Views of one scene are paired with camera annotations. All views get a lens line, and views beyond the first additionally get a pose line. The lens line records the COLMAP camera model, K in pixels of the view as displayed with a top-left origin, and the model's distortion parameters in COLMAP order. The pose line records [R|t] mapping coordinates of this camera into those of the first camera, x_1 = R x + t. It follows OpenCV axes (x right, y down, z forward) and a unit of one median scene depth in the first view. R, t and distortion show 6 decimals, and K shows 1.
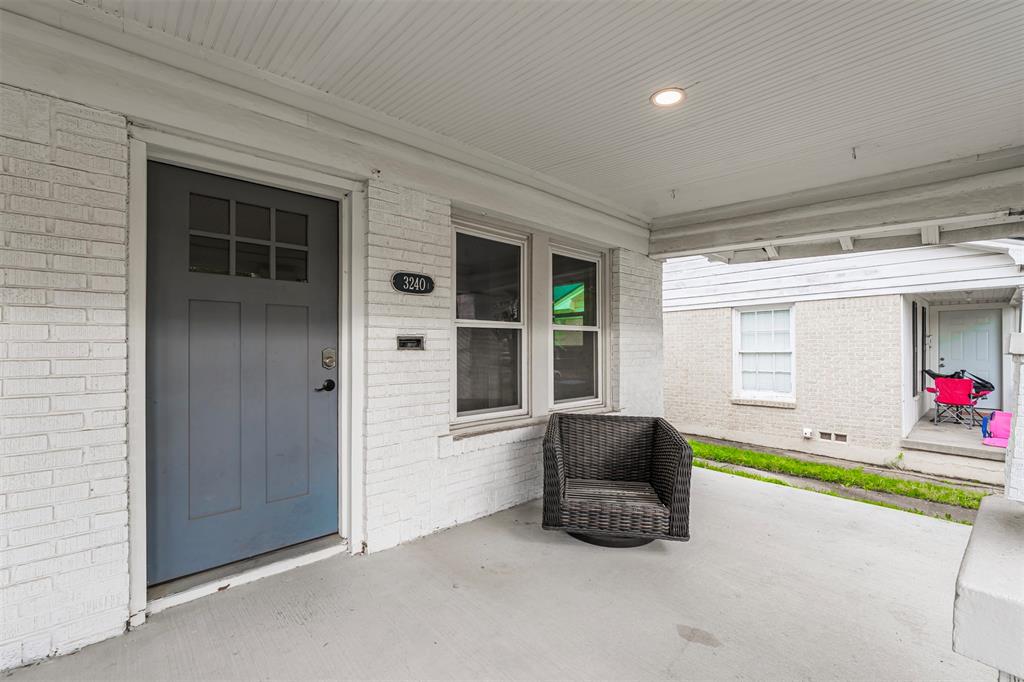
lens RADIAL K [[379.2, 0, 511.8], [0, 379.2, 346.8], [0, 0, 1]] dist [-0.015578, -0.000211]
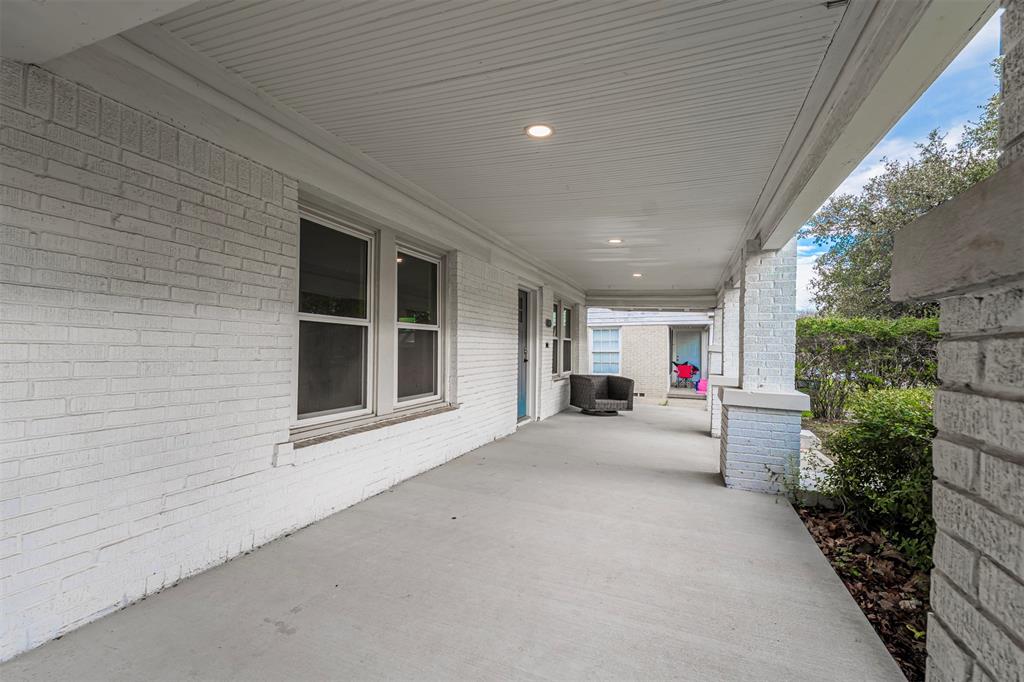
lens RADIAL K [[422.6, 0, 509.4], [0, 422.6, 346.8], [0, 0, 1]] dist [0.000588, -0.000012]
pose [[0.884347, 0.013219, 0.466643, -0.171798], [-0.015464, 0.999880, 0.000982, -0.000452], [-0.466574, -0.008085, 0.884445, -0.140606]]
